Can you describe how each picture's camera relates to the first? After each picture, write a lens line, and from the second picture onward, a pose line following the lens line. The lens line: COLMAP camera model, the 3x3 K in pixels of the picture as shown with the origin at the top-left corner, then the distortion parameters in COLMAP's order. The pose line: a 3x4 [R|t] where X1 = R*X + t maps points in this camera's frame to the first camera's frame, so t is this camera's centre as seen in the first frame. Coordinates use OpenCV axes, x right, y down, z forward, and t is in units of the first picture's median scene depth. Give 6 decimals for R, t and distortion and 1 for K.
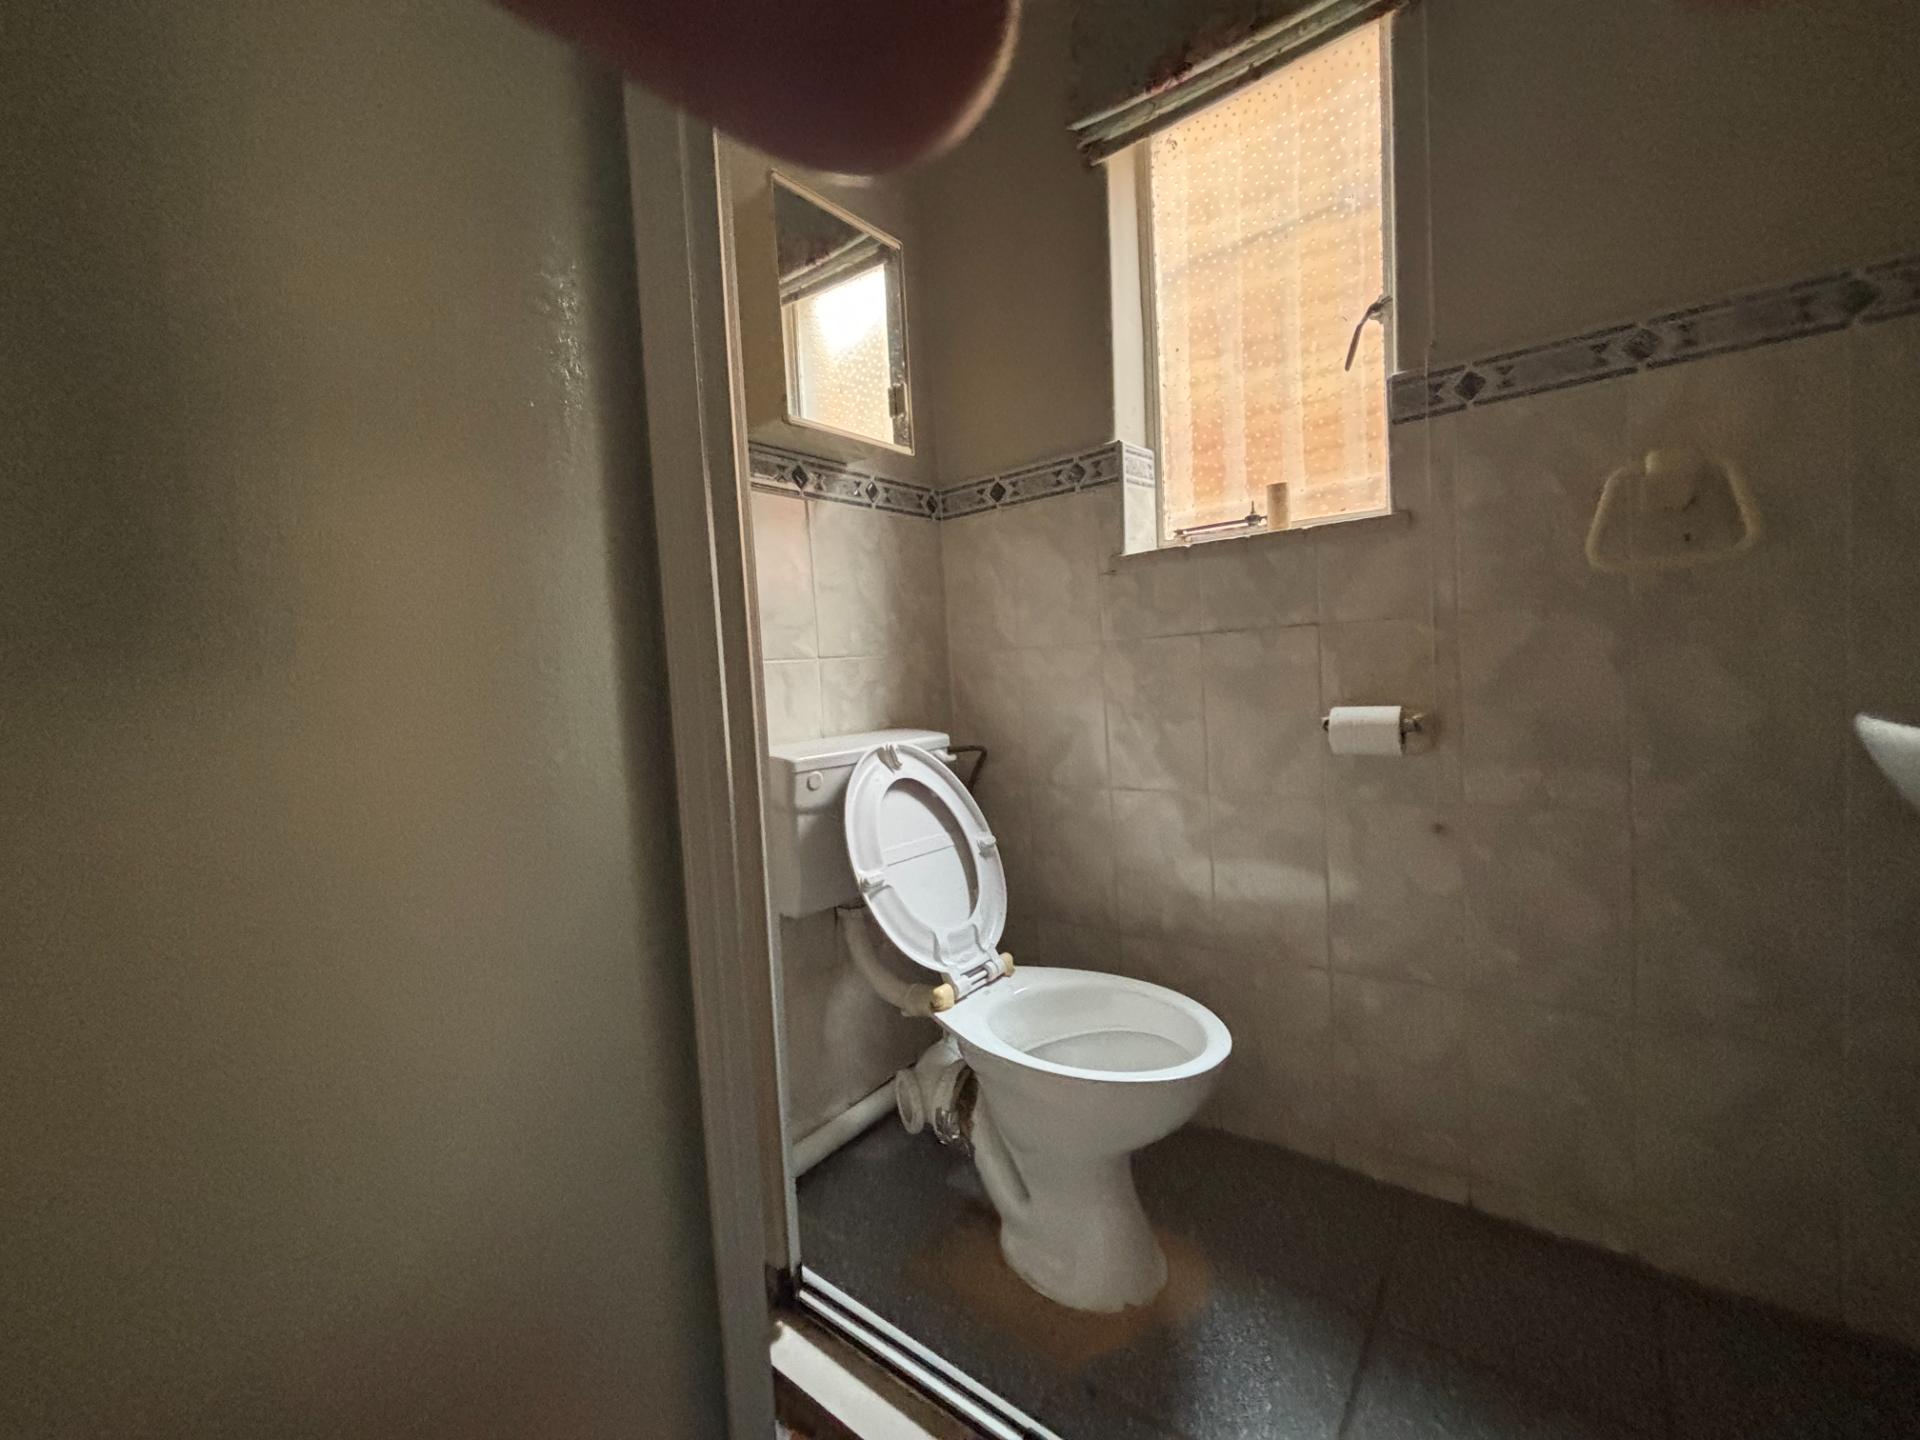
lens RADIAL K [[779.1, 0, 955.4], [0, 779.1, 720.4], [0, 0, 1]] dist [-0.001697, 0.000219]
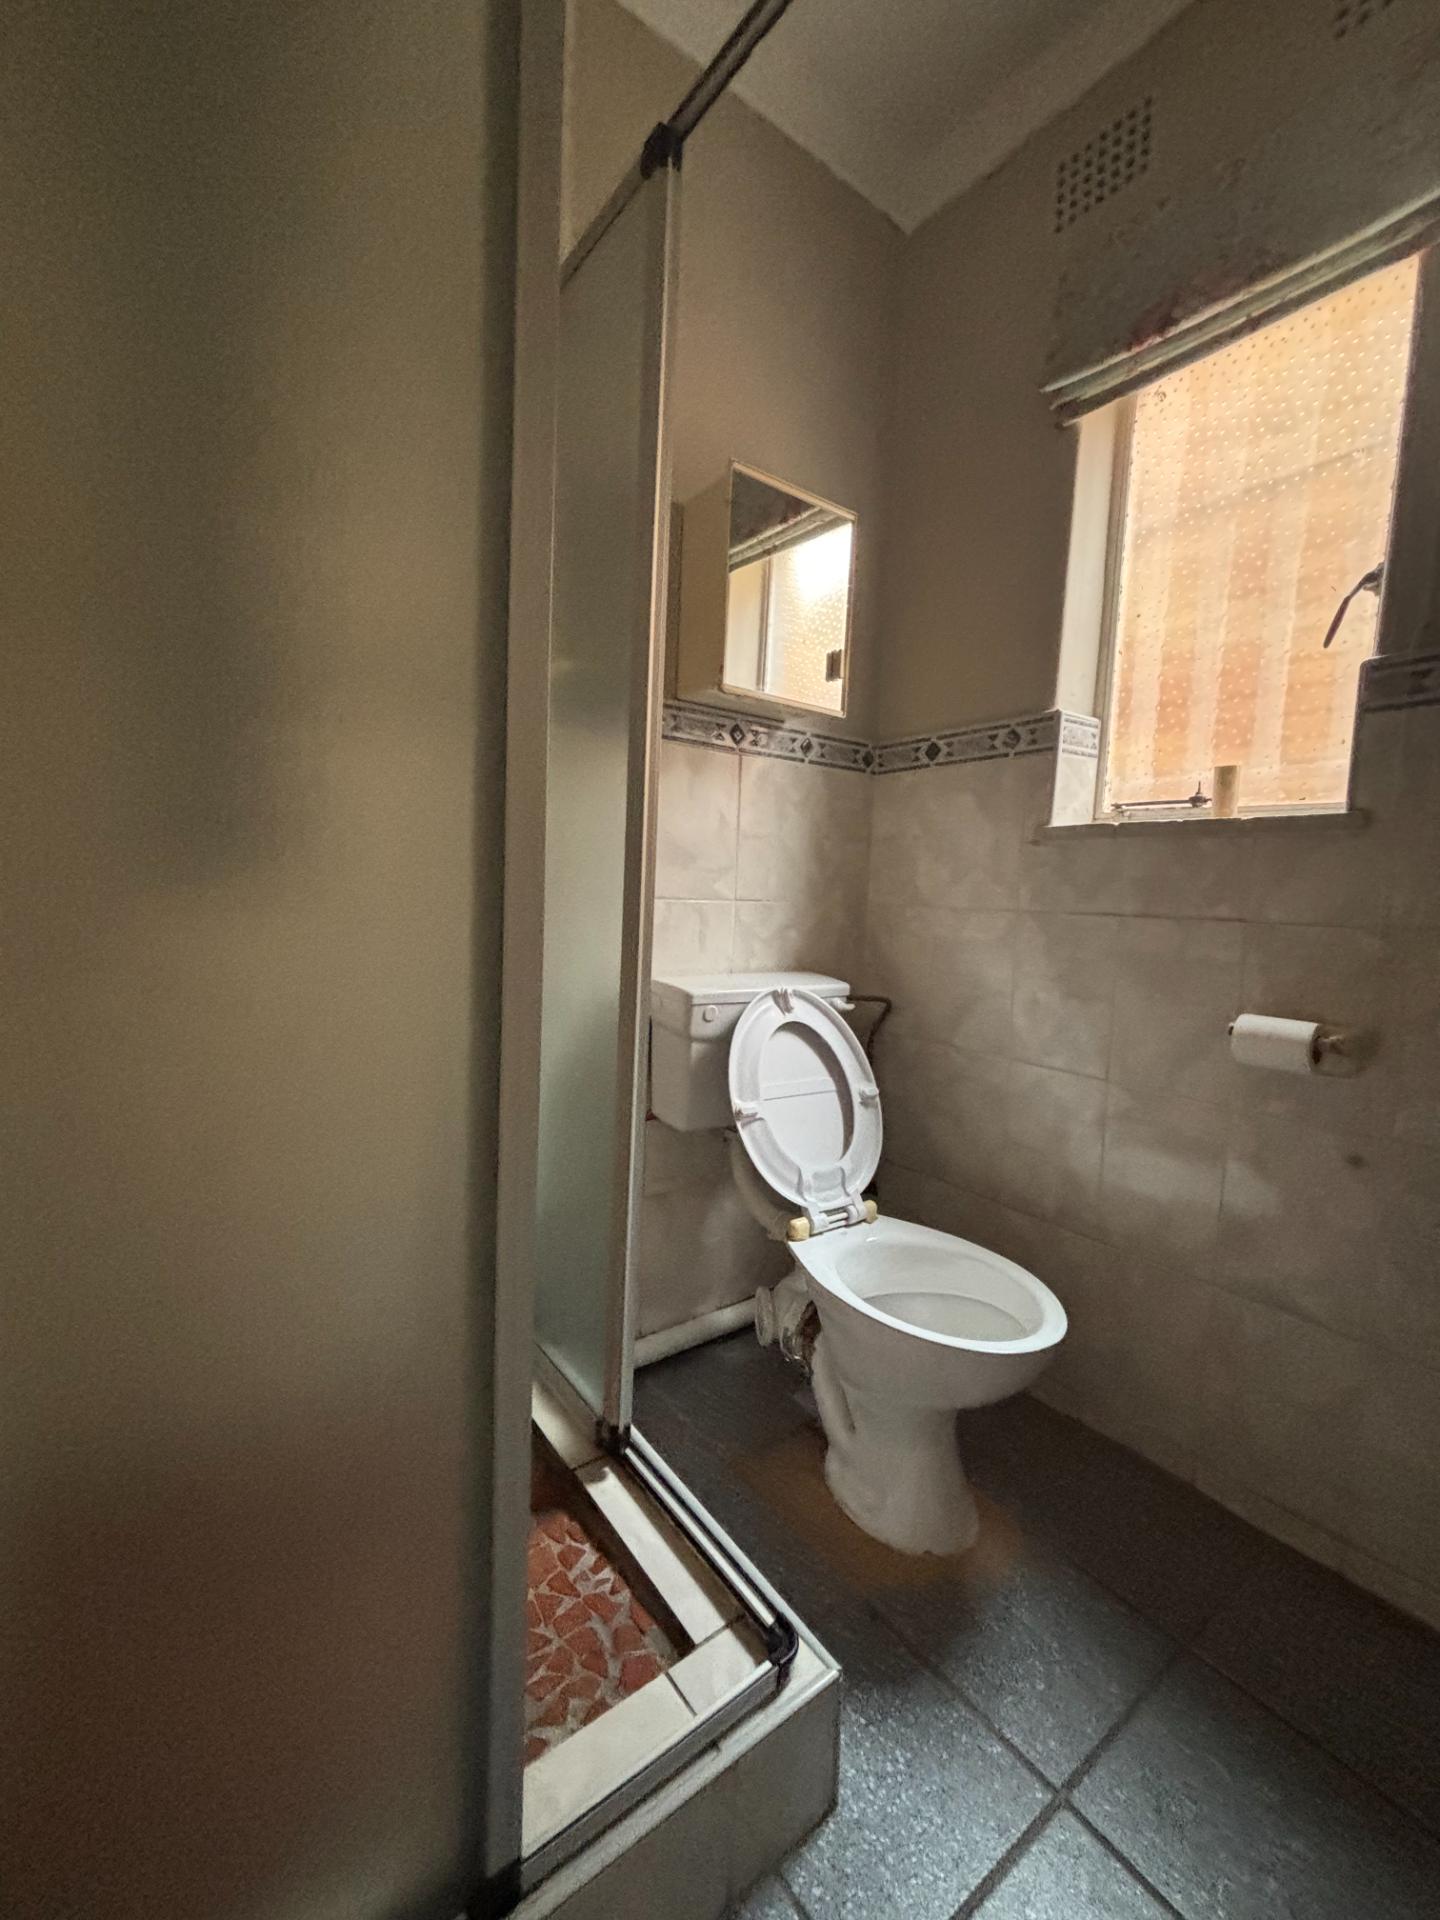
lens RADIAL K [[779.1, 0, 724.7], [0, 779.1, 959.6], [0, 0, 1]] dist [-0.001697, 0.000219]
pose [[0.959971, 0.121054, -0.252591, 0.102095], [-0.115117, 0.992617, 0.038207, -0.040173], [0.255351, -0.007600, 0.966818, -0.061834]]
